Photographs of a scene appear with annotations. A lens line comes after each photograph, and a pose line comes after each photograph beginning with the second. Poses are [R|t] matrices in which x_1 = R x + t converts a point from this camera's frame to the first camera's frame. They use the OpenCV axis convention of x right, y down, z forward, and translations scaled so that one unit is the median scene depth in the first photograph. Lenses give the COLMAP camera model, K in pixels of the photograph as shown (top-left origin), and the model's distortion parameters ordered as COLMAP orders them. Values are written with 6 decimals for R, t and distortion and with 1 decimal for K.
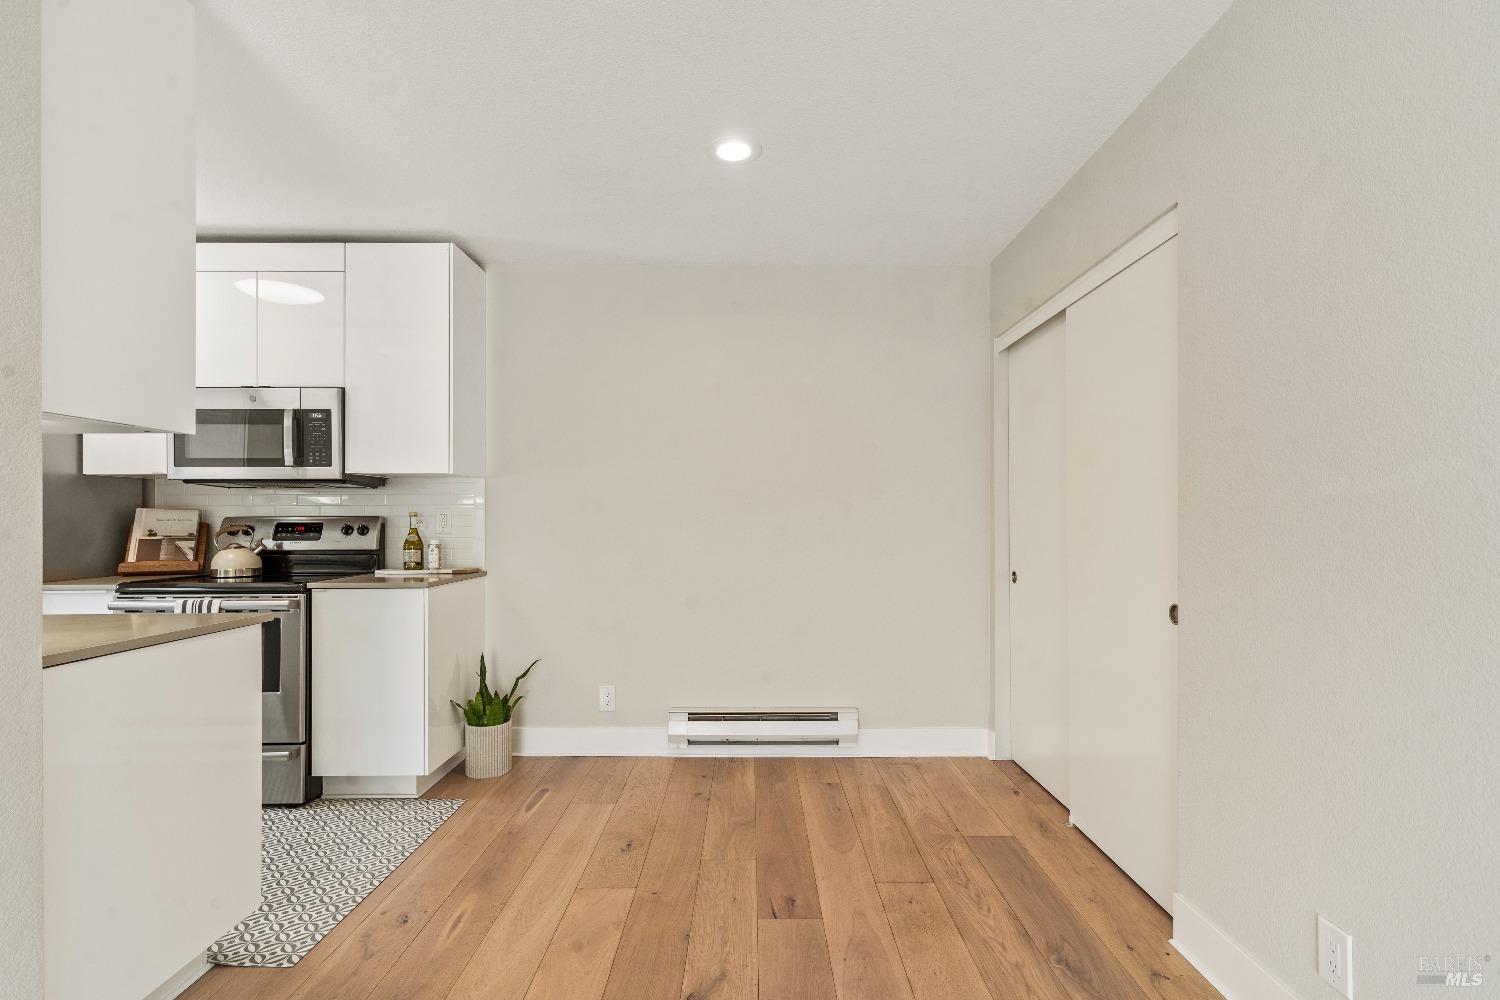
lens RADIAL K [[723.6, 0, 748.1], [0, 723.6, 514.5], [0, 0, 1]] dist [0.000759, 0.000003]
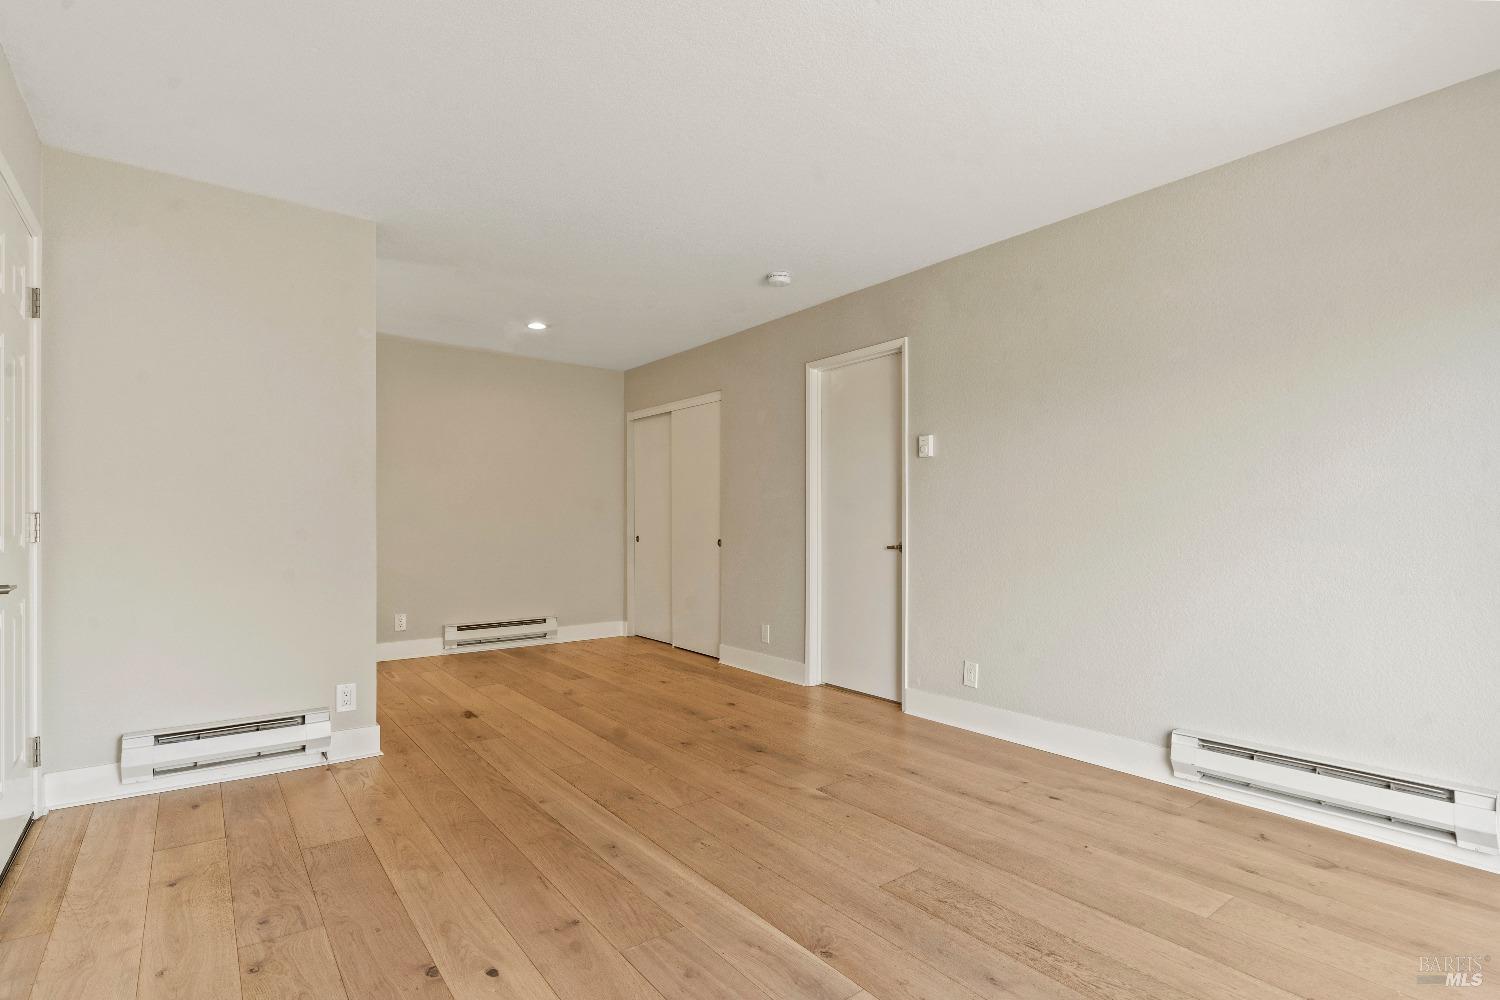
lens RADIAL K [[741.9, 0, 755.1], [0, 741.9, 514.9], [0, 0, 1]] dist [-0.001814, 0.000144]
pose [[0.793328, 0.002675, 0.608789, -0.615618], [-0.003989, 0.999992, 0.000803, 0.021160], [-0.608782, -0.003066, 0.793332, -0.791000]]
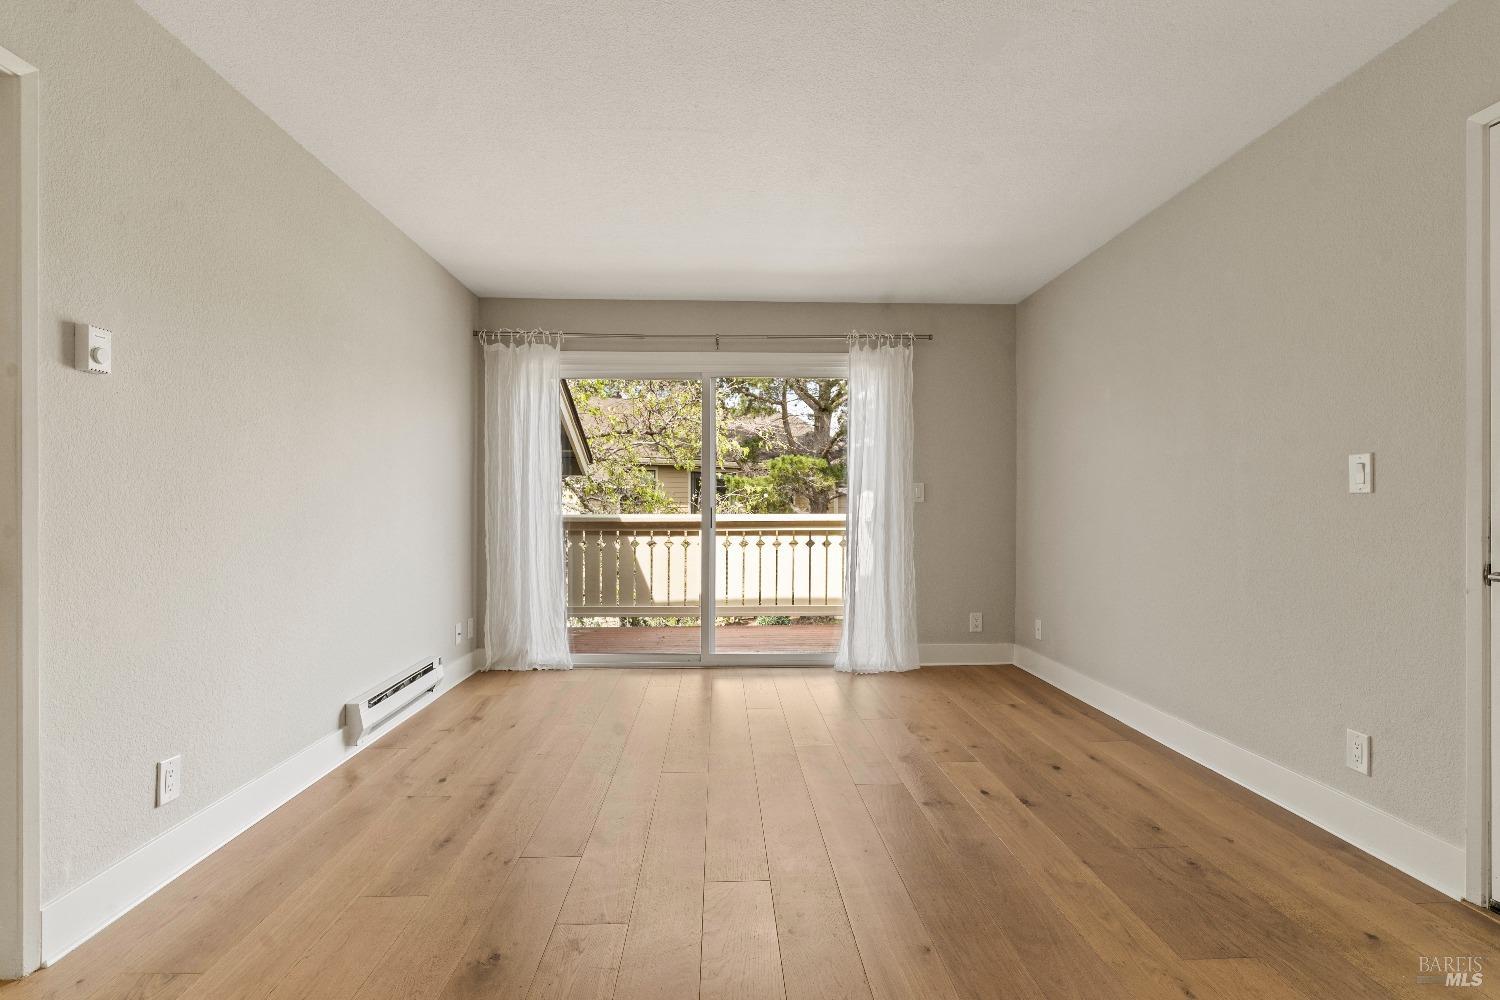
lens RADIAL K [[732.0, 0, 751.2], [0, 732.0, 507.2], [0, 0, 1]] dist [-0.000528, 0.000348]
pose [[-0.998924, 0.000028, -0.046387, -0.122619], [0.000303, 0.999983, -0.005904, 0.032774], [0.046386, -0.005911, -0.998906, 0.604822]]
